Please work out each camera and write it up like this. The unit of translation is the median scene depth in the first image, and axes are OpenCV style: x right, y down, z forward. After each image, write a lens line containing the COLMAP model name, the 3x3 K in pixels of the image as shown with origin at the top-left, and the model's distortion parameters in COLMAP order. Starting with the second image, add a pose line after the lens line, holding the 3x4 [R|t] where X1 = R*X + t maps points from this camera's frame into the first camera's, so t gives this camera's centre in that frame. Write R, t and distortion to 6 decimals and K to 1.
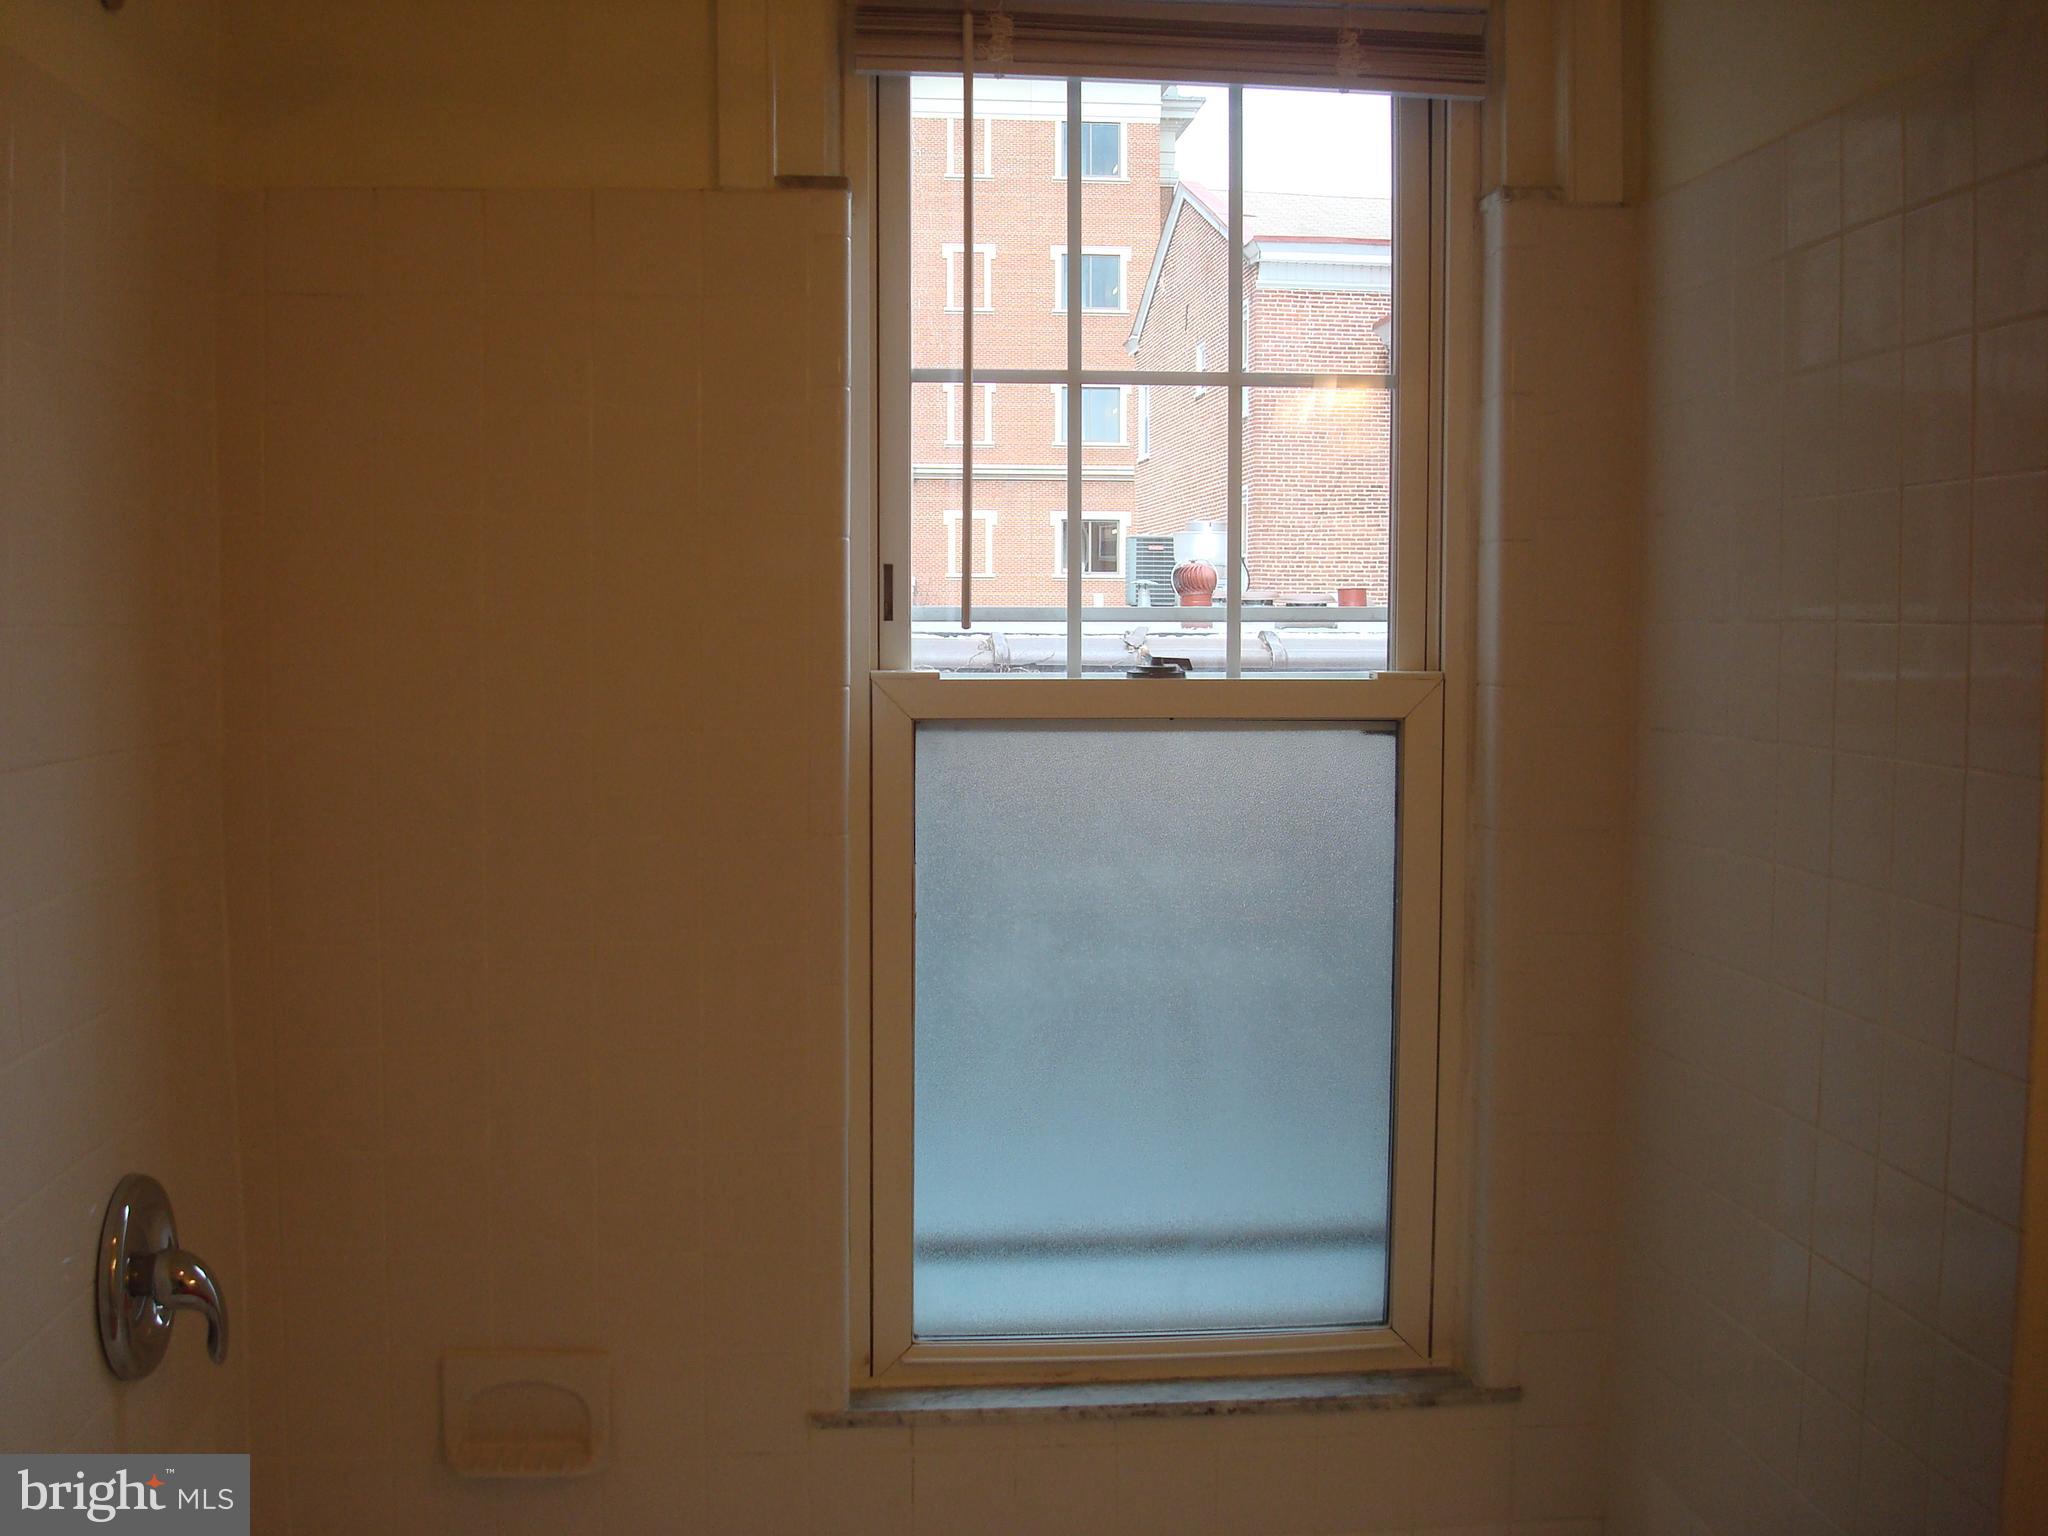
lens RADIAL K [[2099.8, 0, 1011.1], [0, 2099.8, 784.2], [0, 0, 1]] dist [-0.116298, 0.000000]
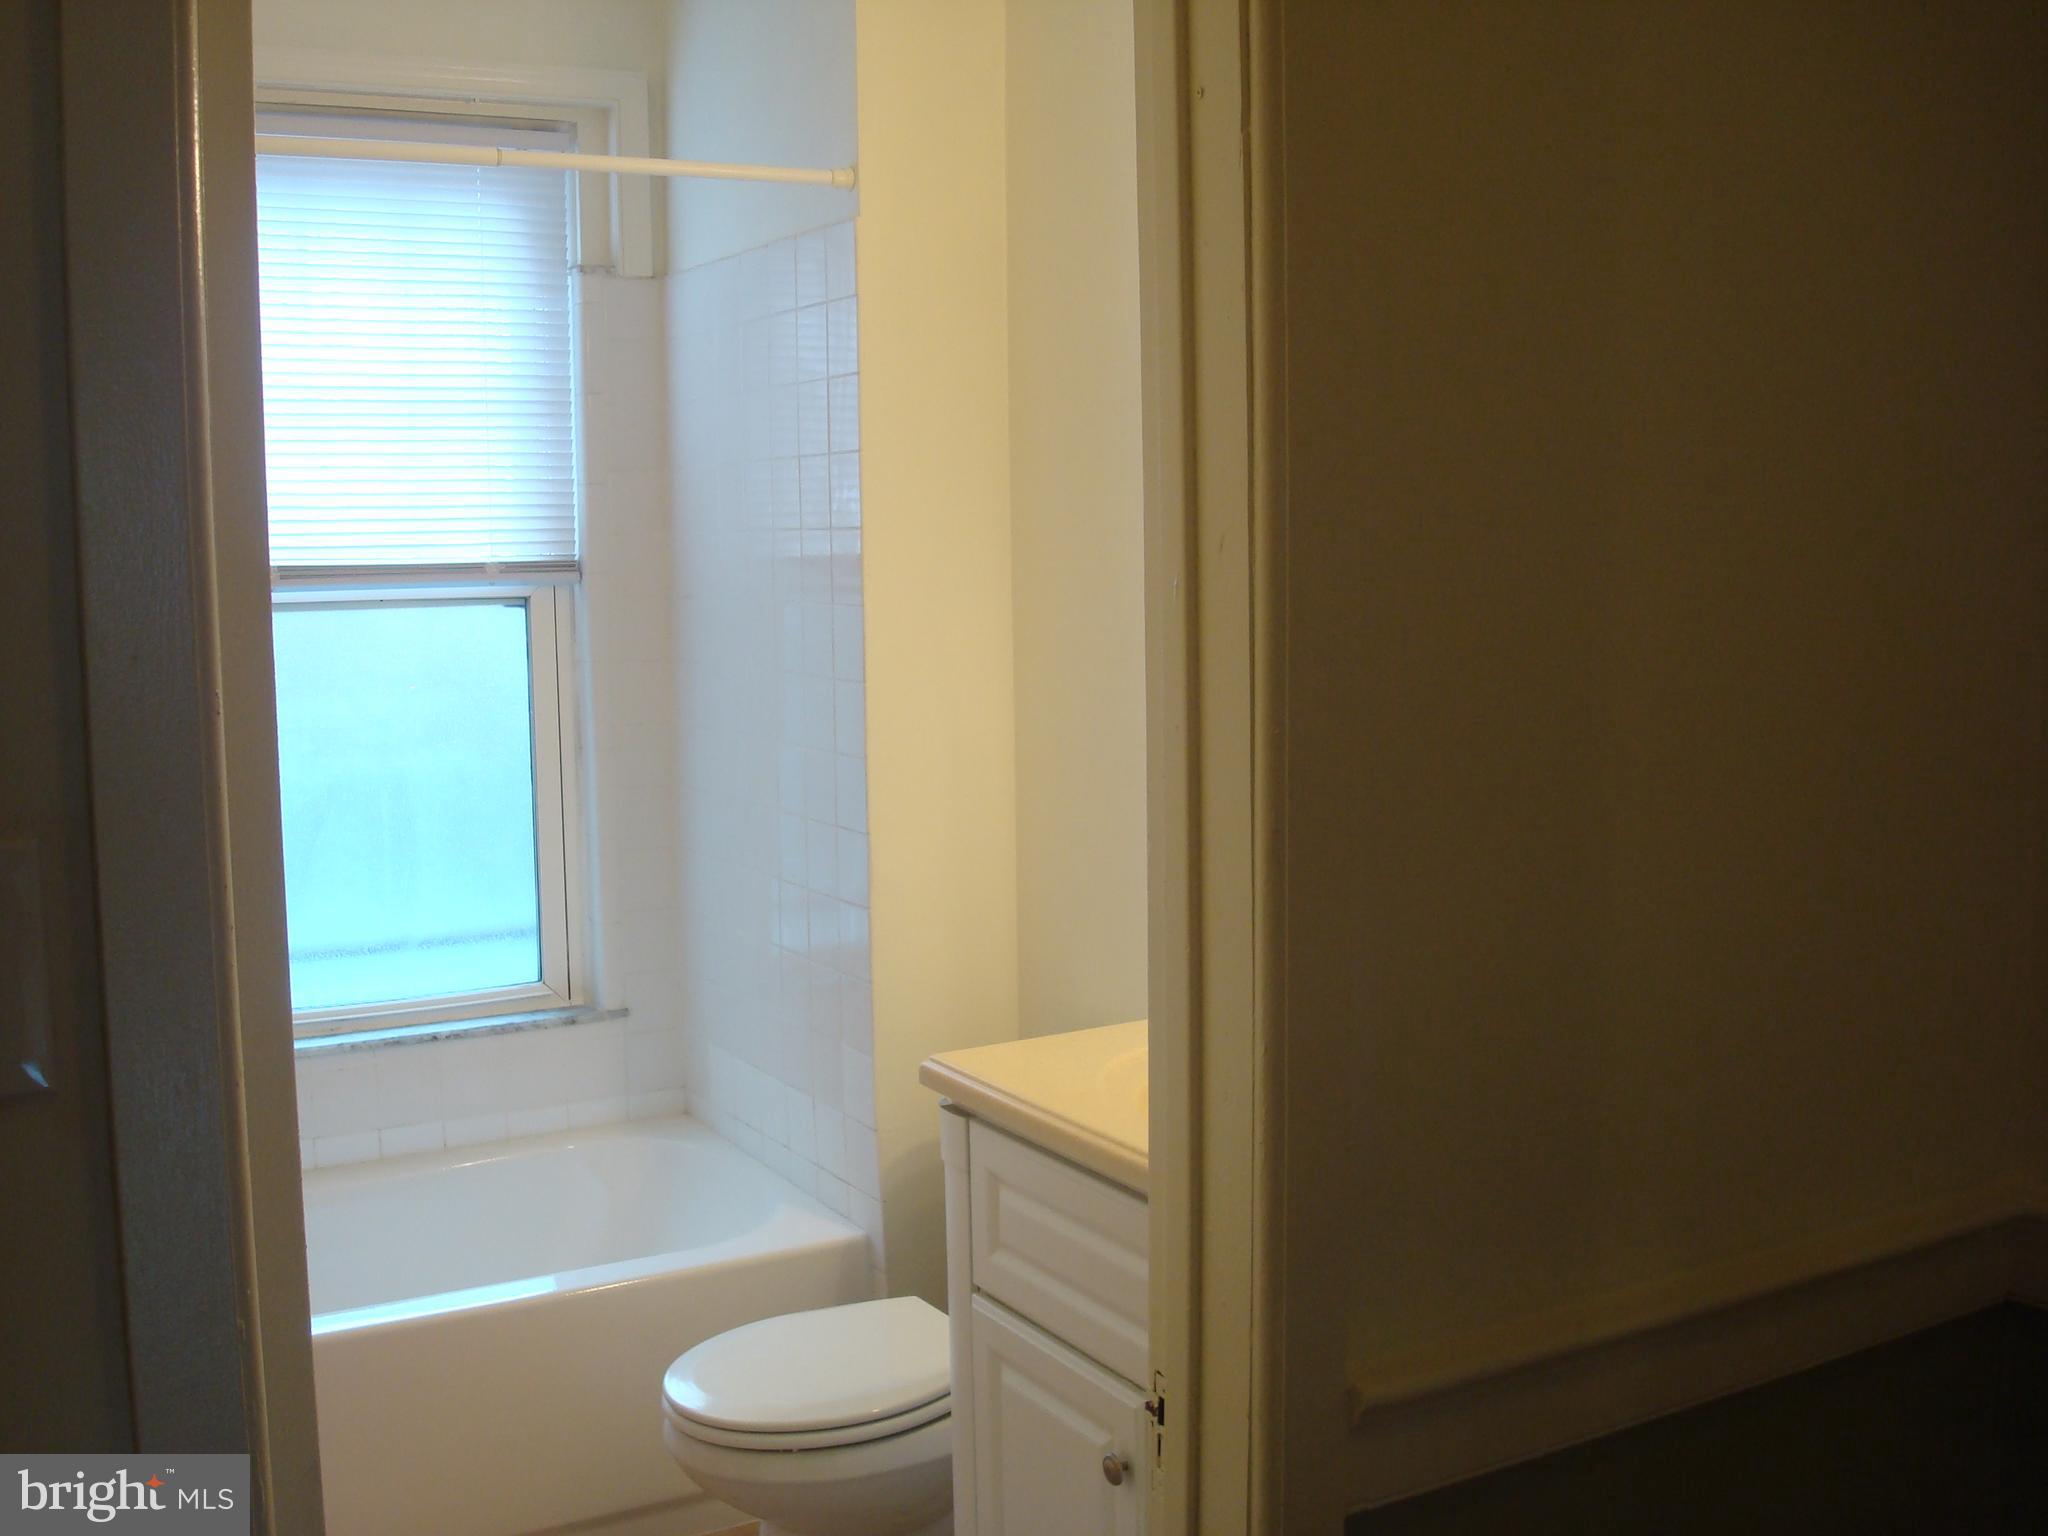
lens RADIAL K [[2099.8, 0, 1018.9], [0, 2099.8, 789.8], [0, 0, 1]] dist [-0.116298, 0.000000]
pose [[0.909805, -0.061417, 0.410467, -0.135539], [0.042548, 0.997582, 0.054959, 0.044672], [-0.412849, -0.032537, 0.910218, -0.611654]]
